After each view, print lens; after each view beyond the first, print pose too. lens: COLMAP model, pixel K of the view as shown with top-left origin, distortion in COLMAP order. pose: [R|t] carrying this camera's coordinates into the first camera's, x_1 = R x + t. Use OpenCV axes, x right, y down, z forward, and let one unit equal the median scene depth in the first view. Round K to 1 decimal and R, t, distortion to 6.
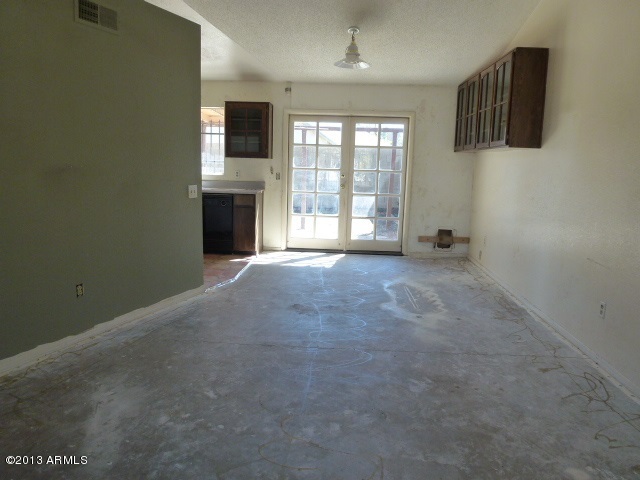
lens RADIAL K [[459.6, 0, 320.0], [0, 459.6, 240.0], [0, 0, 1]] dist [-0.046033, 0.006337]
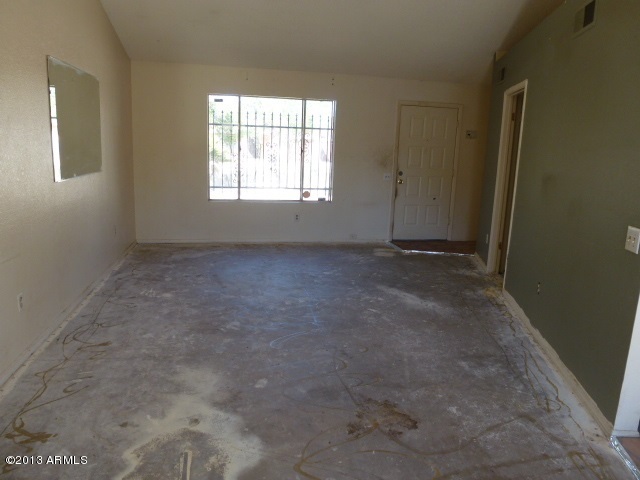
lens RADIAL K [[459.6, 0, 320.0], [0, 459.6, 240.0], [0, 0, 1]] dist [-0.046033, 0.006337]
pose [[-0.967618, -0.013861, -0.252040, 0.285090], [-0.104863, 0.930326, 0.351421, -0.356812], [0.229608, 0.366471, -0.901654, 1.986605]]
